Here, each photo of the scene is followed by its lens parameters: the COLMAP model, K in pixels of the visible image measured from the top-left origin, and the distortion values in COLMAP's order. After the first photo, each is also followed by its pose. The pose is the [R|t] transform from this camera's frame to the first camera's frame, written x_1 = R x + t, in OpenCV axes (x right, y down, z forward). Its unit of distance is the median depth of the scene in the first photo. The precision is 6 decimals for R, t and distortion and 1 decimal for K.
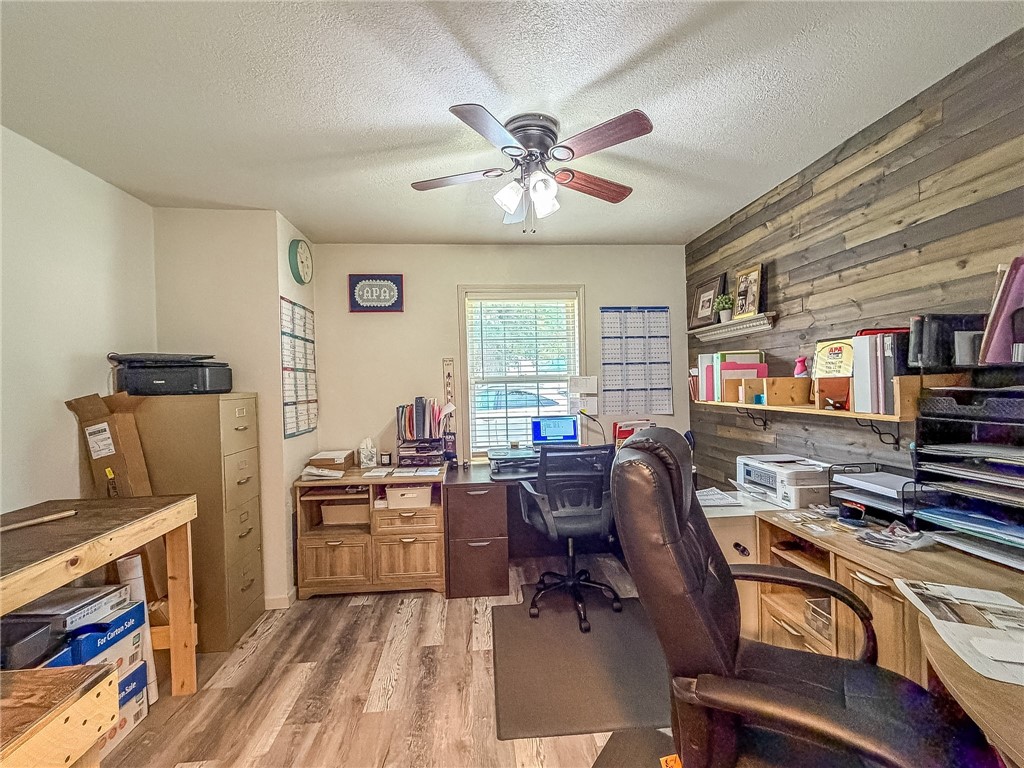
lens RADIAL K [[457.0, 0, 505.2], [0, 457.0, 382.0], [0, 0, 1]] dist [0.041189, -0.000226]
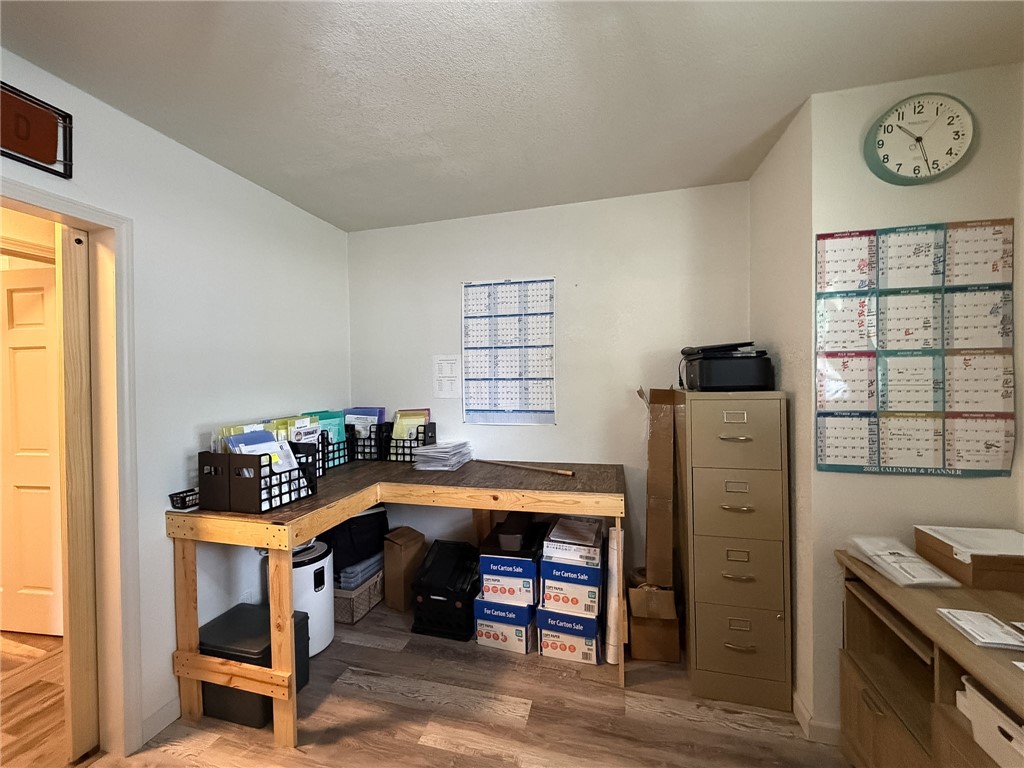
lens RADIAL K [[404.2, 0, 508.9], [0, 404.2, 385.1], [0, 0, 1]] dist [-0.002511, -0.000346]
pose [[-0.335443, 0.041122, -0.941162, 0.153220], [0.020189, 0.999131, 0.036459, -0.016825], [0.941844, -0.006771, -0.335982, 0.787832]]
